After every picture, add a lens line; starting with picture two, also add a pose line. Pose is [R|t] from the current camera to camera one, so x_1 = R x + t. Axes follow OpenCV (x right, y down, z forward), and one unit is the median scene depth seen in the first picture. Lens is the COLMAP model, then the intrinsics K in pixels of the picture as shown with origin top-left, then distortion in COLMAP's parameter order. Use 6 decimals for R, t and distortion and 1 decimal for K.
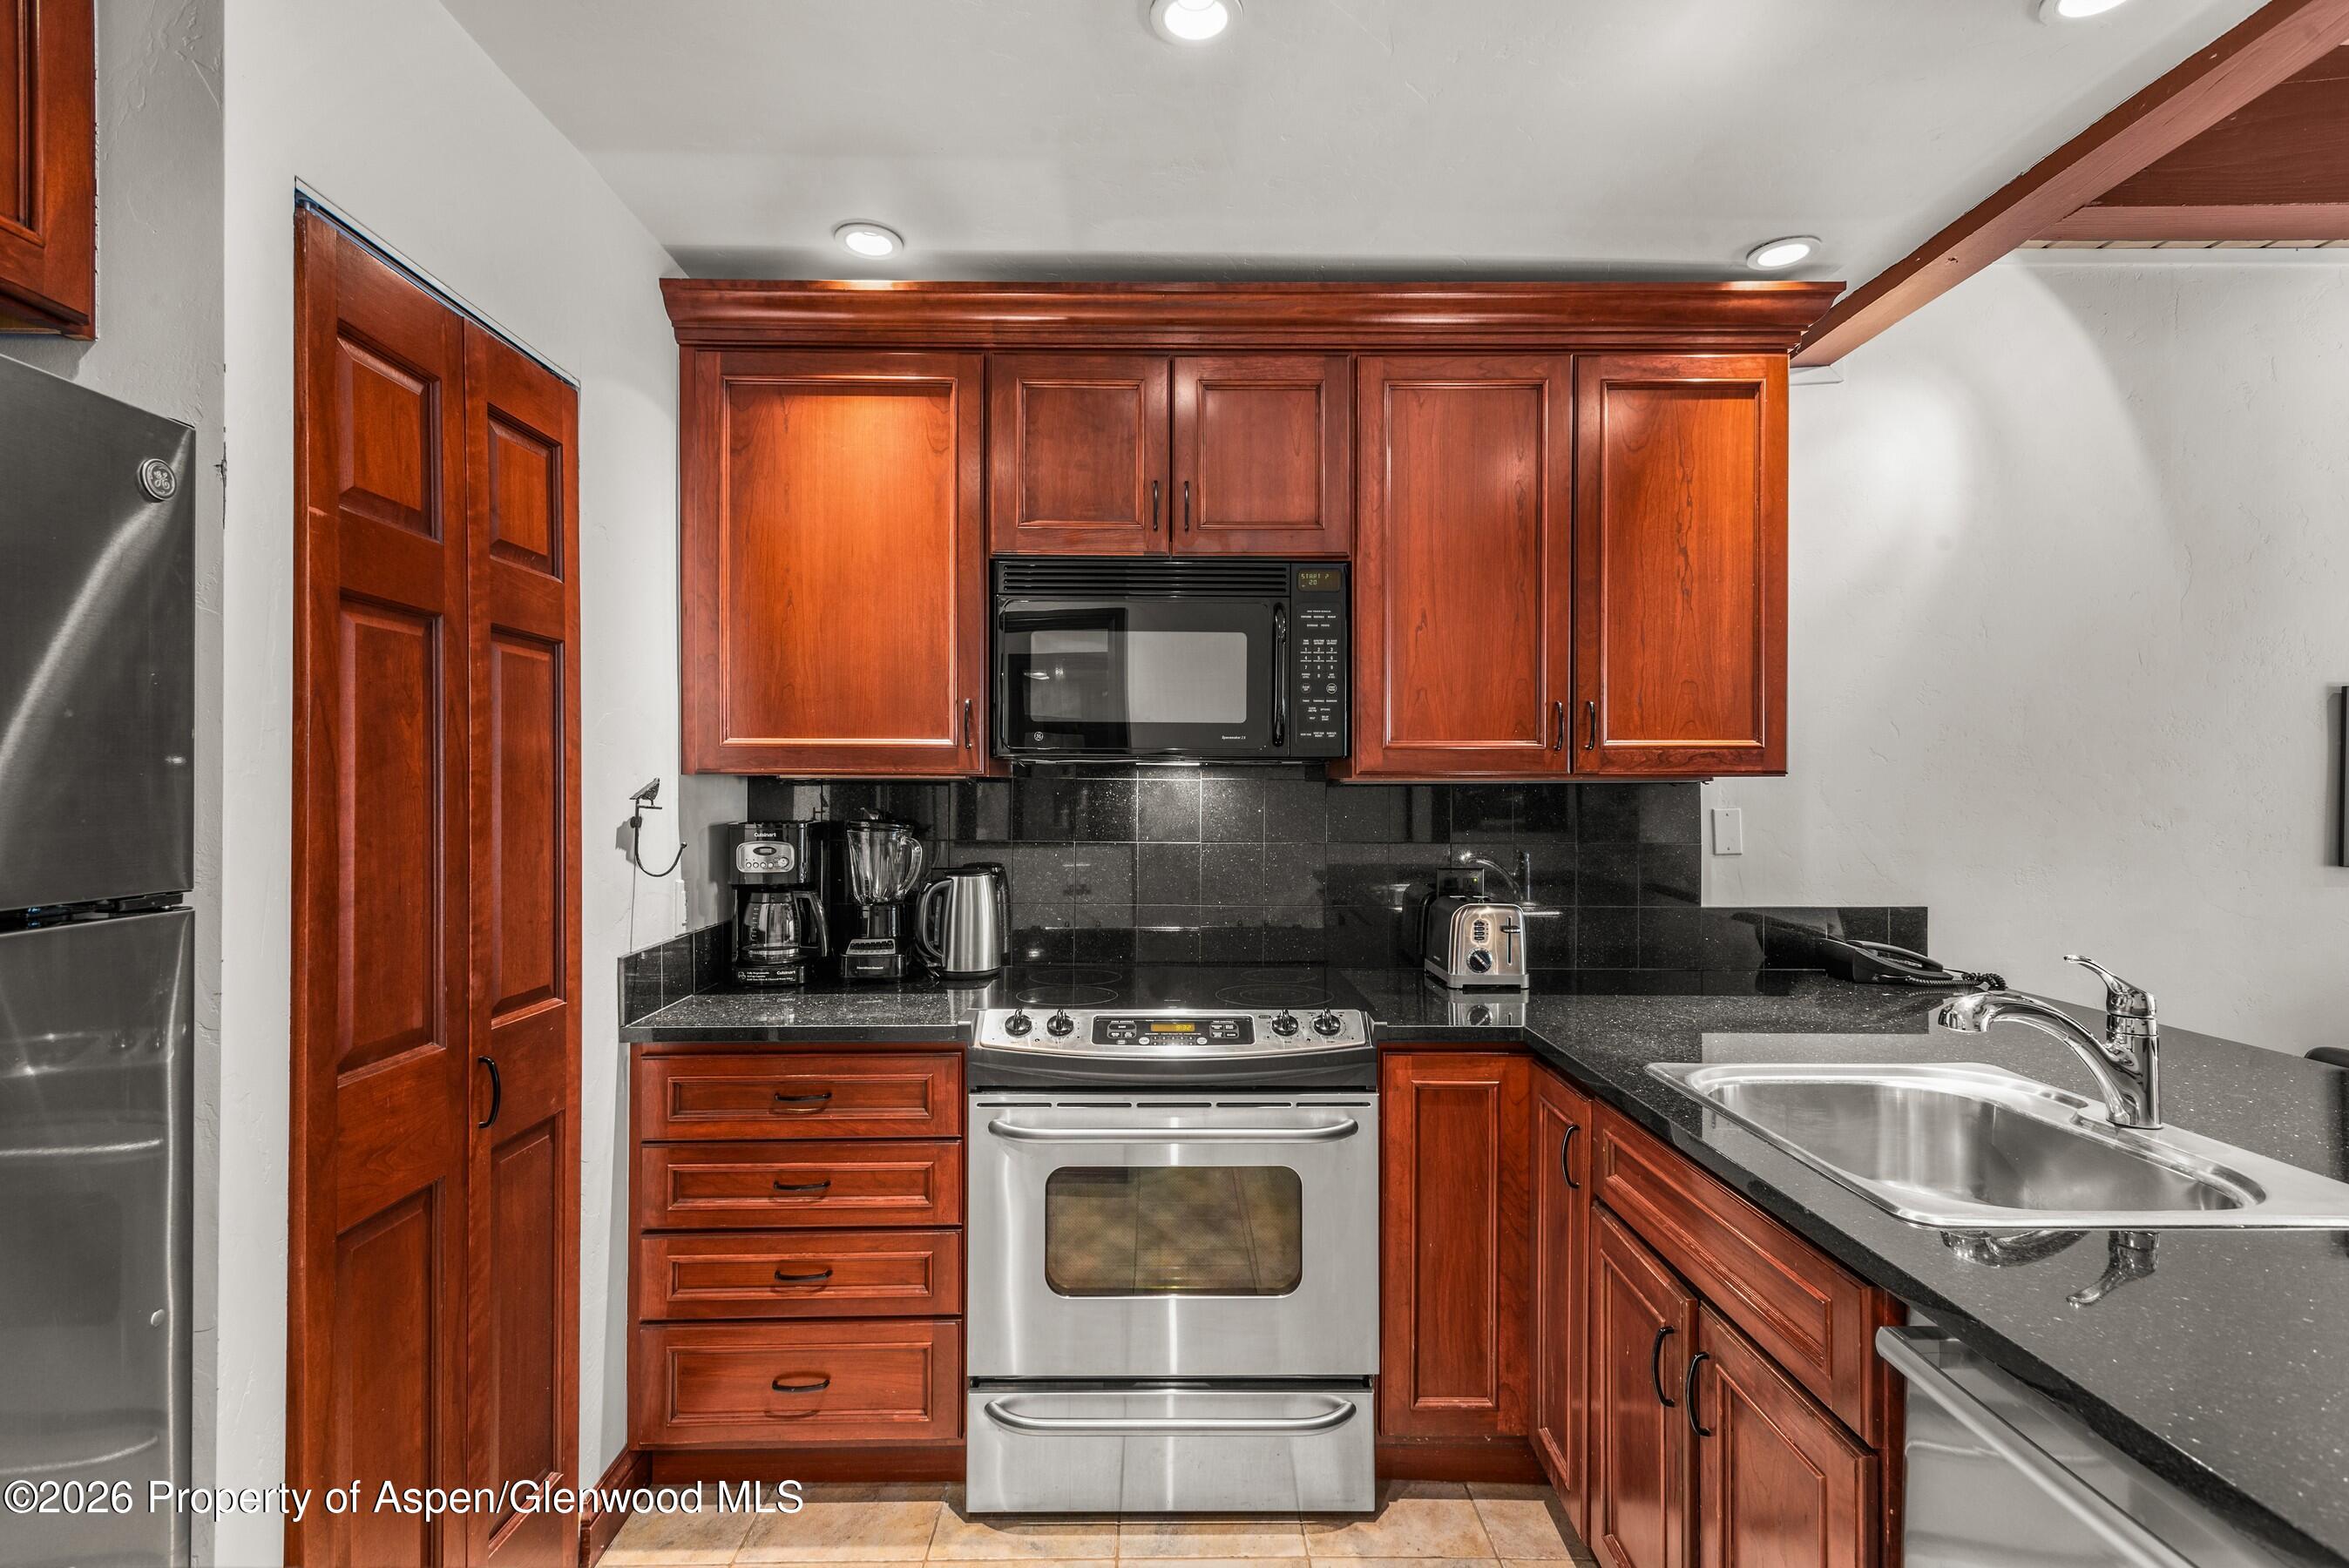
lens RADIAL K [[1086.3, 0, 1176.3], [0, 1086.3, 775.2], [0, 0, 1]] dist [0.016484, 0.000116]
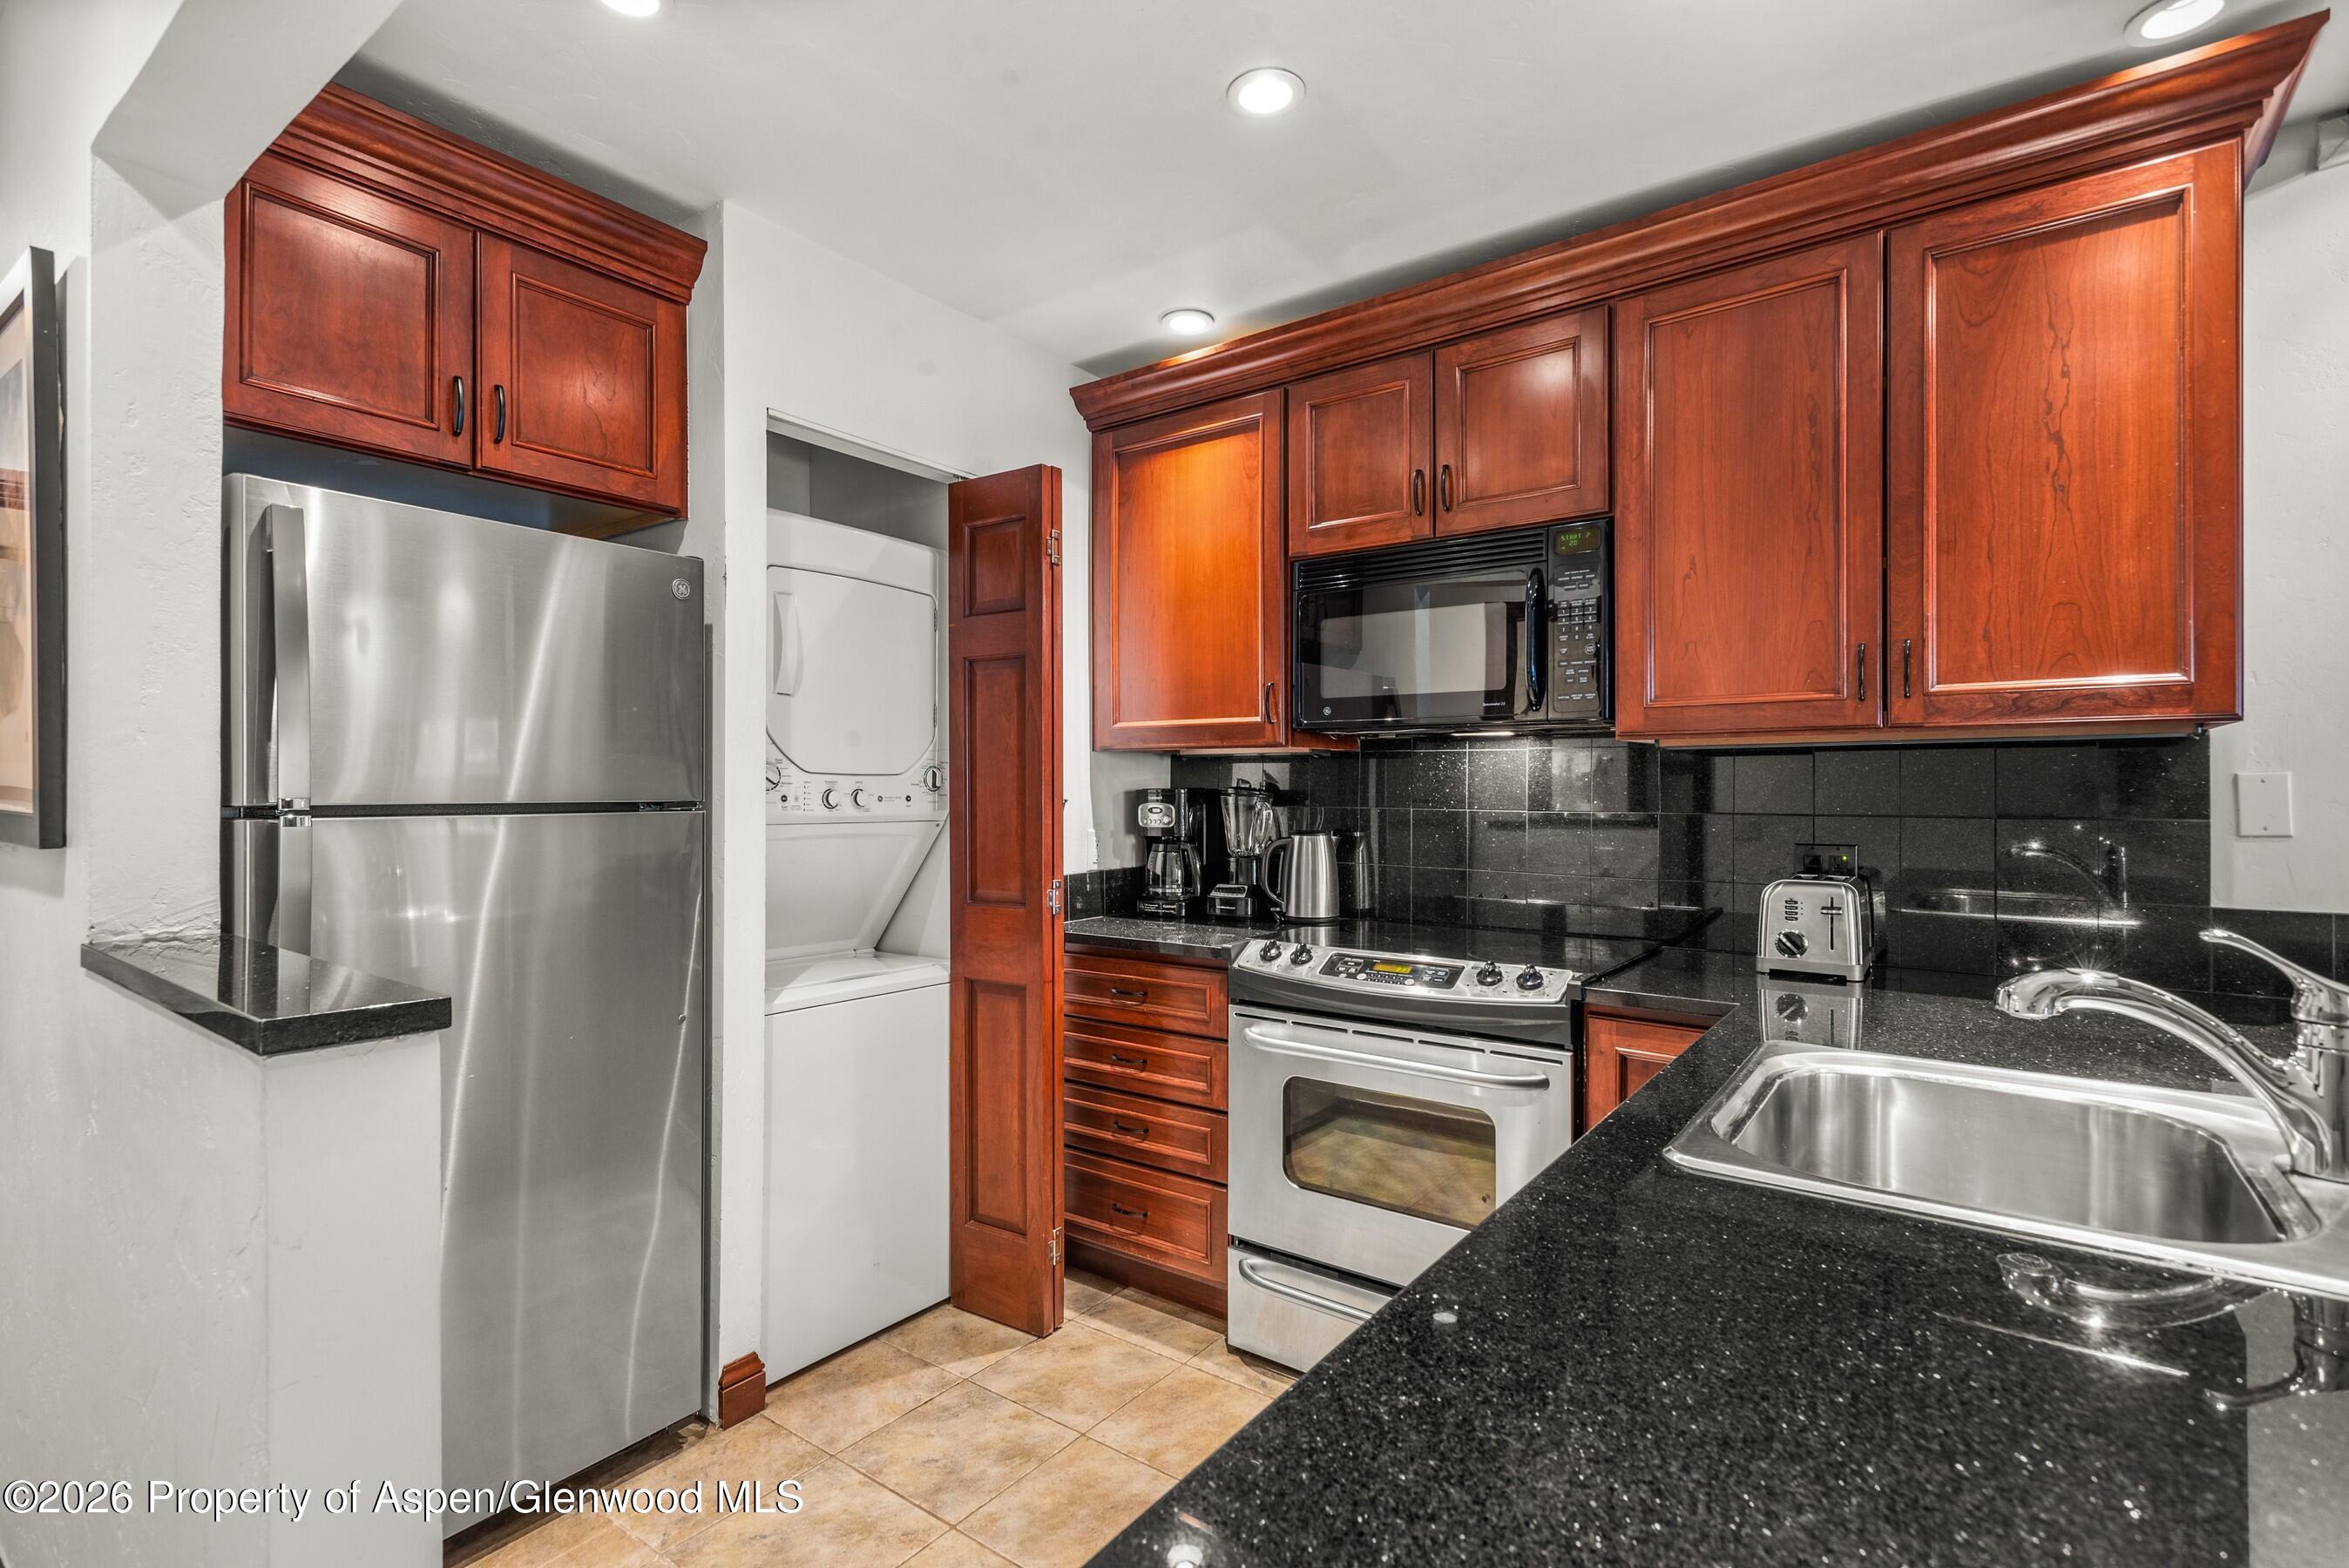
lens RADIAL K [[1086.3, 0, 1176.3], [0, 1086.3, 775.2], [0, 0, 1]] dist [0.016484, 0.000116]
pose [[0.798420, -0.008311, -0.602044, 0.435236], [0.007329, 0.999965, -0.004084, 0.035367], [0.602057, -0.001152, 0.798452, -0.008107]]
